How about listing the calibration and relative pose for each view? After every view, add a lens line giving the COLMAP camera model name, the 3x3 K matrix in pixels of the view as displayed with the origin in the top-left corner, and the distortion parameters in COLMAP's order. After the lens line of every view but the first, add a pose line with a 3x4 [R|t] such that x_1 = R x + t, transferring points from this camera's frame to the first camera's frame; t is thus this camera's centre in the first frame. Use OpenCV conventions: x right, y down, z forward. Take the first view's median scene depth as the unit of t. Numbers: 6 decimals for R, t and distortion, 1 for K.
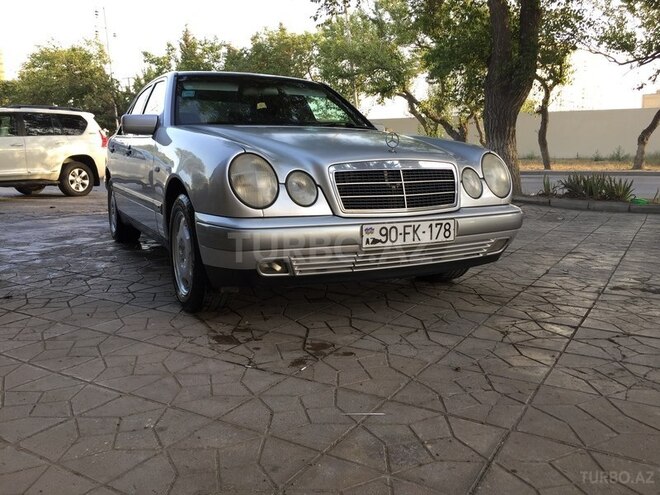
lens RADIAL K [[558.1, 0, 330.0], [0, 558.1, 247.5], [0, 0, 1]] dist [0.028679, -0.006986]
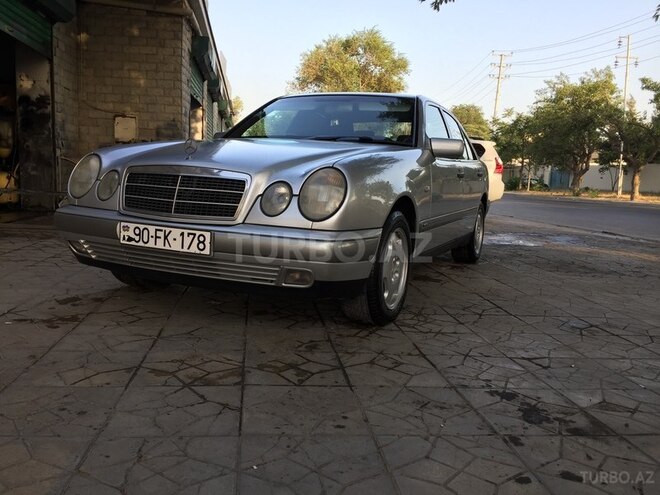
lens RADIAL K [[558.1, 0, 330.0], [0, 558.1, 247.5], [0, 0, 1]] dist [0.028679, -0.006986]
pose [[0.651726, 0.140172, -0.745389, 1.064979], [-0.180758, 0.983161, 0.026841, -0.087770], [0.736600, 0.117242, 0.666089, 0.546568]]
